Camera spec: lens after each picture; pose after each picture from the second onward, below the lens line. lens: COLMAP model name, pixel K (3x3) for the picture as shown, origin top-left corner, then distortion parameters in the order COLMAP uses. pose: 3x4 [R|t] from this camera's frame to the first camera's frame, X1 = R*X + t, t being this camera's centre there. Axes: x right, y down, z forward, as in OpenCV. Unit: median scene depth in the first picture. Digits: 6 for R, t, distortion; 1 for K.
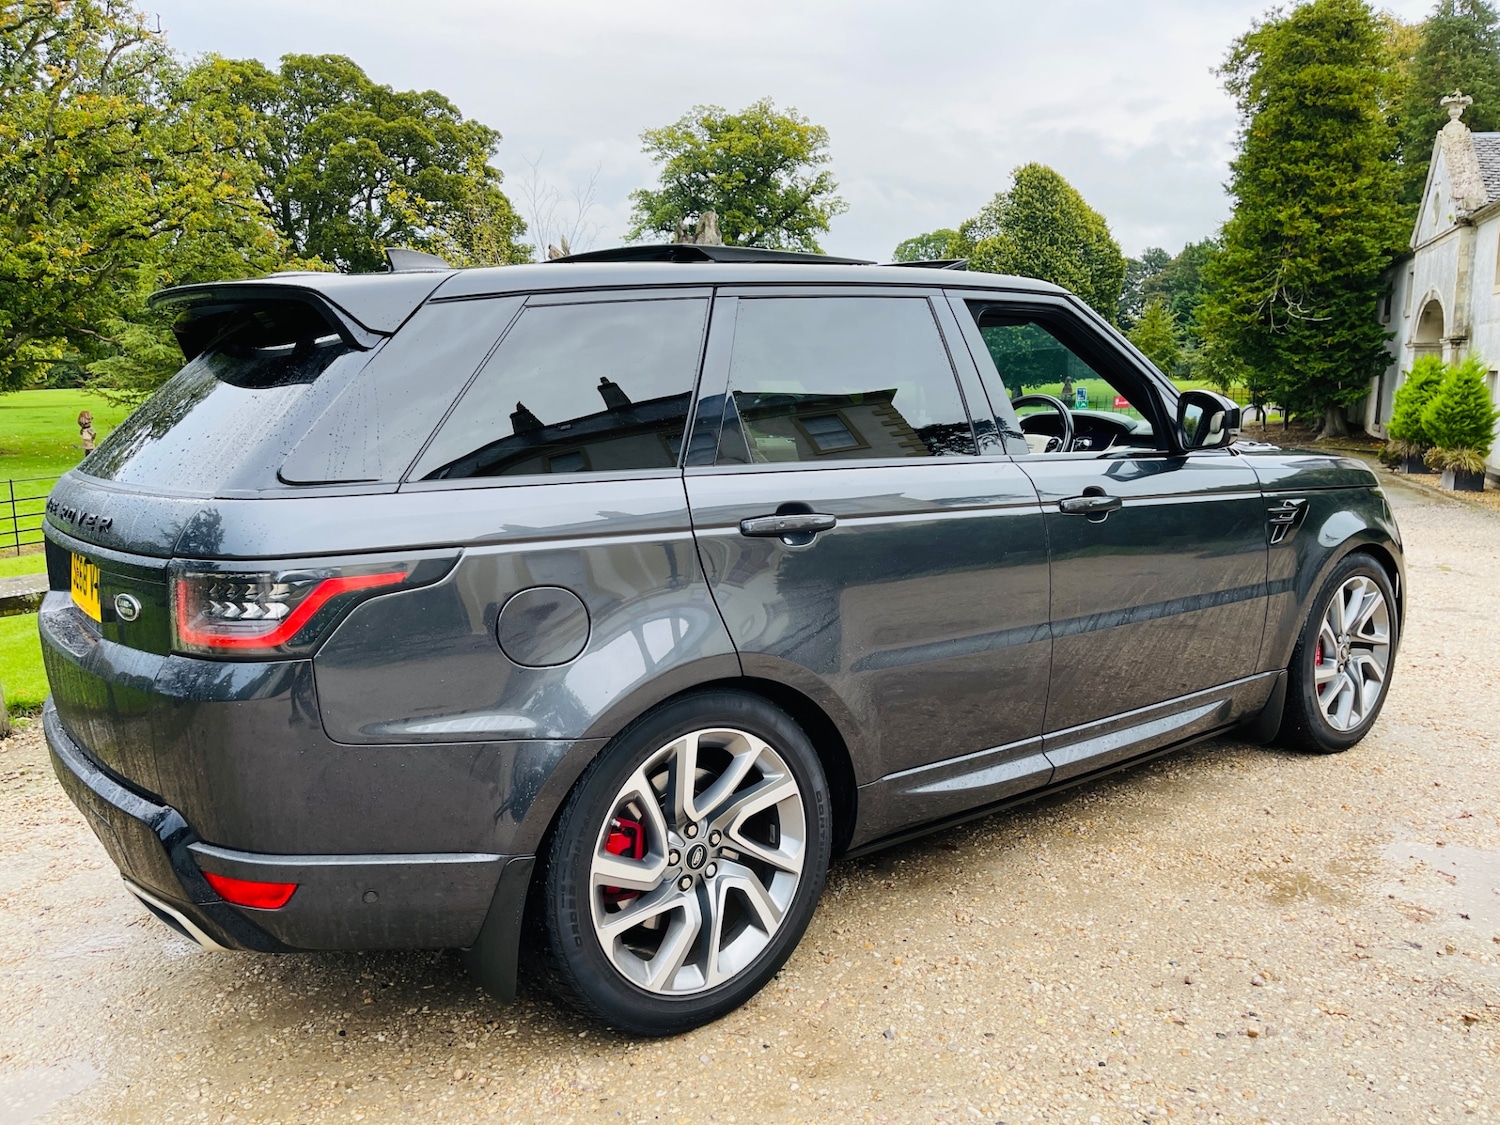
lens RADIAL K [[1139.4, 0, 743.1], [0, 1139.4, 556.8], [0, 0, 1]] dist [0.070528, -0.091406]
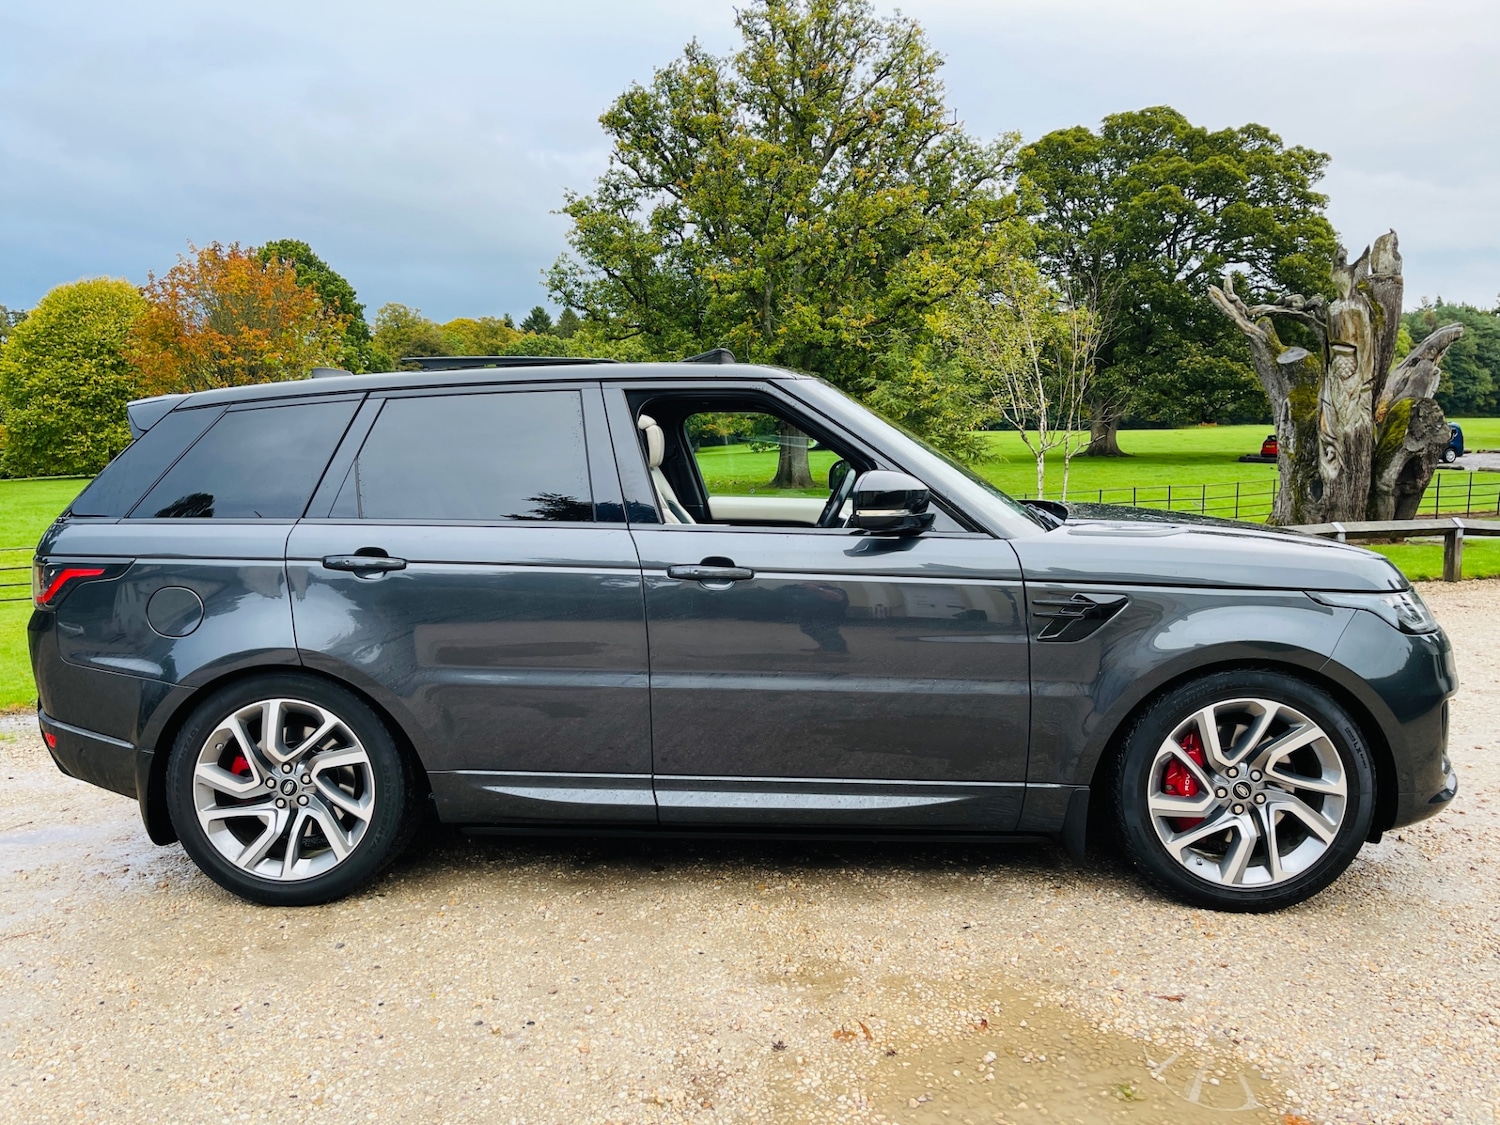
lens RADIAL K [[1139.4, 0, 741.3], [0, 1139.4, 554.6], [0, 0, 1]] dist [0.070528, -0.091406]
pose [[0.758144, 0.071075, -0.648203, 0.059412], [-0.094682, 0.995506, -0.001584, -0.003703], [0.645177, 0.062574, 0.761466, 0.011150]]
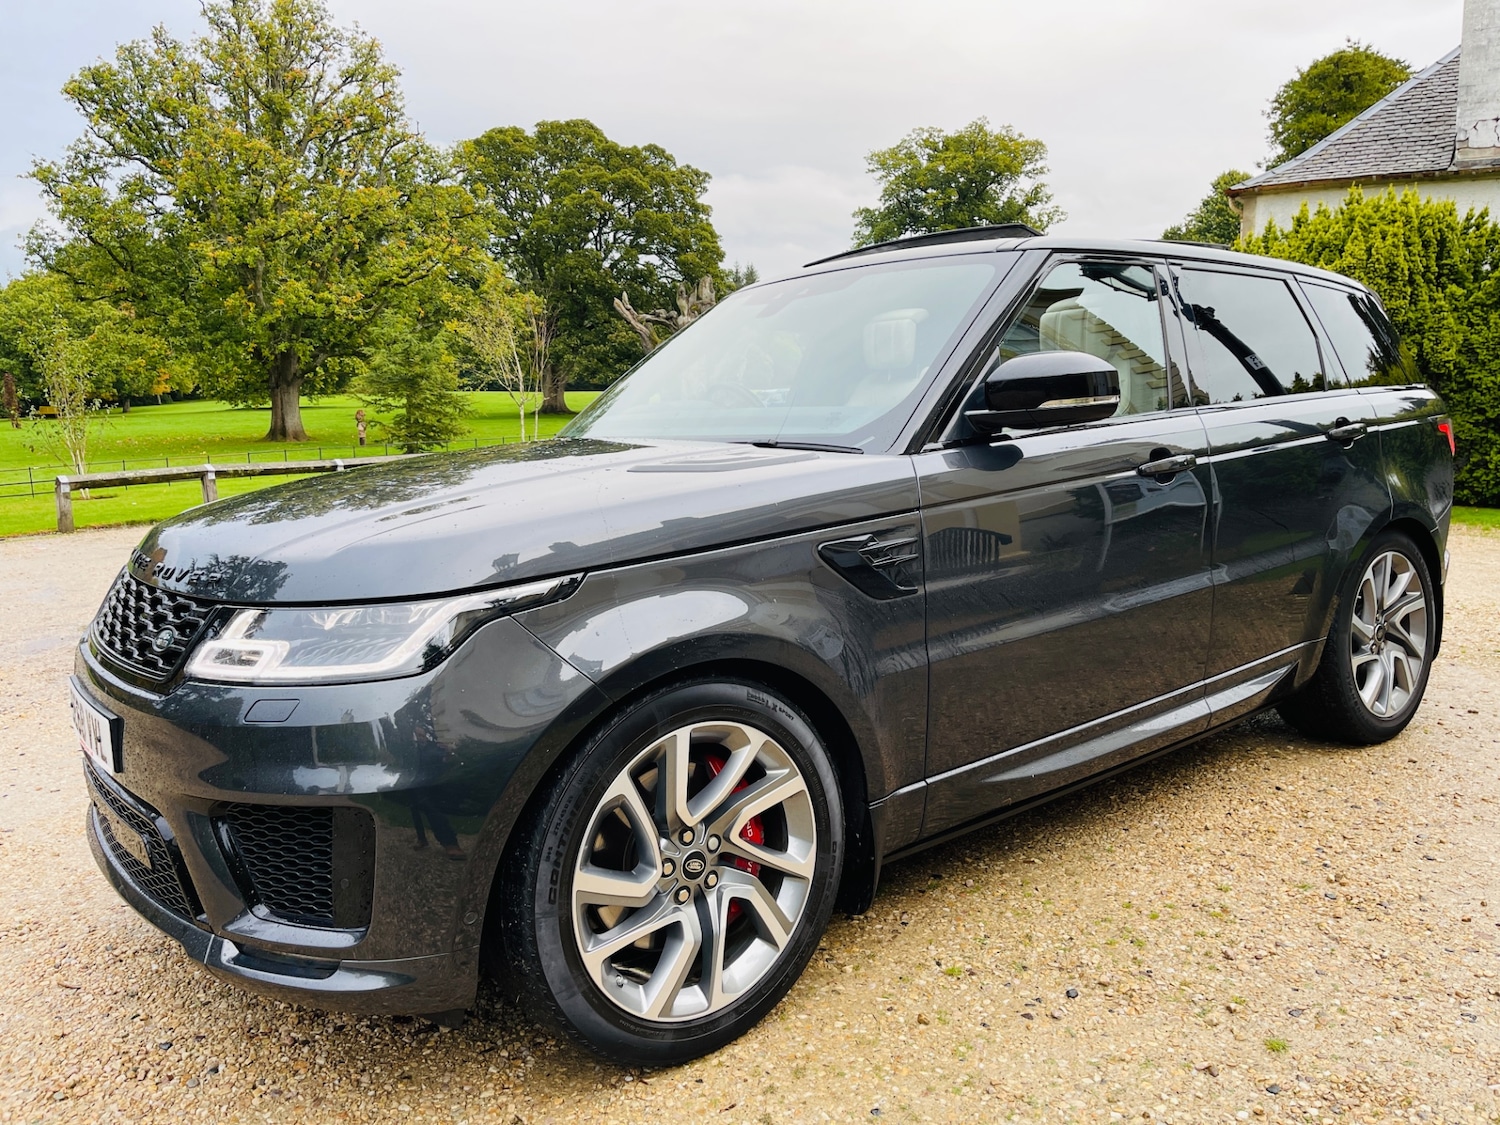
lens RADIAL K [[1139.4, 0, 746.7], [0, 1139.4, 554.4], [0, 0, 1]] dist [0.070528, -0.091406]
pose [[0.971425, 0.033854, -0.234918, 0.123050], [-0.034581, 0.999401, 0.001023, 0.017943], [0.234812, 0.007130, 0.972015, -0.137532]]
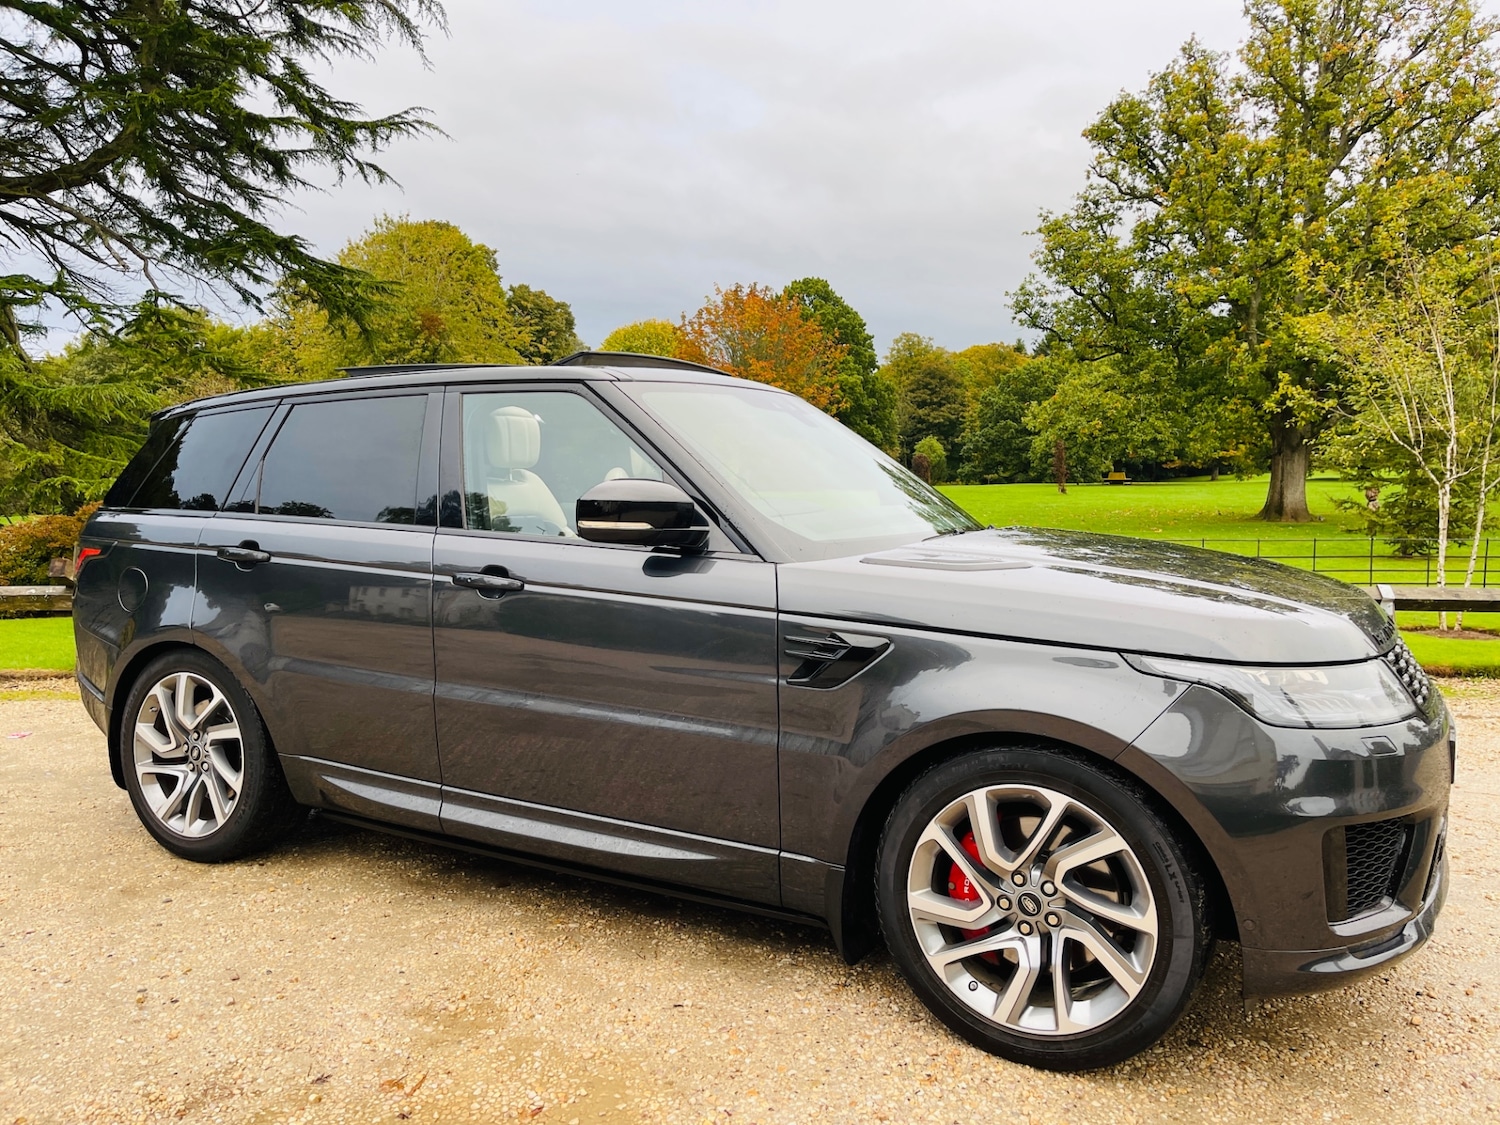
lens RADIAL K [[1139.4, 0, 755.5], [0, 1139.4, 559.5], [0, 0, 1]] dist [0.070528, -0.091406]
pose [[0.413414, 0.090824, -0.906002, 0.077954], [-0.145226, 0.988853, 0.032862, -0.007833], [0.898887, 0.117989, 0.421996, 0.044838]]
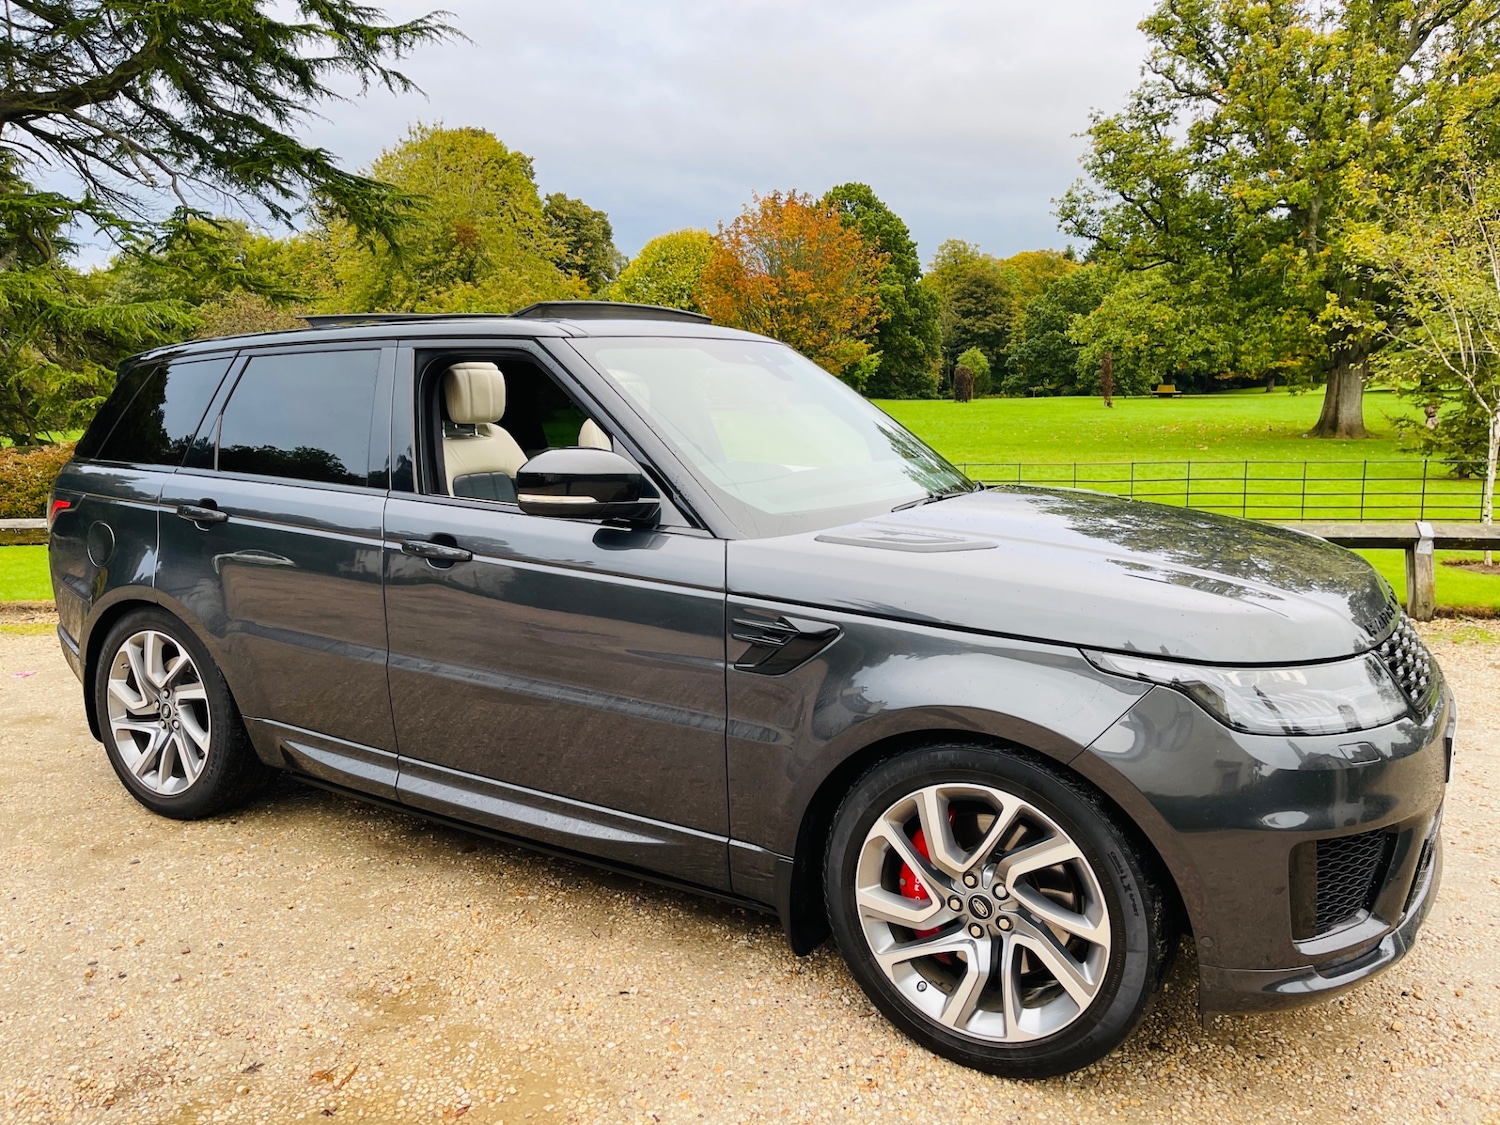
lens RADIAL K [[1139.4, 0, 744.1], [0, 1139.4, 559.2], [0, 0, 1]] dist [0.070528, -0.091406]
pose [[0.371094, 0.161543, -0.914436, 0.076517], [-0.145418, 0.982712, 0.114591, -0.011126], [0.917138, 0.090451, 0.388170, 0.049527]]
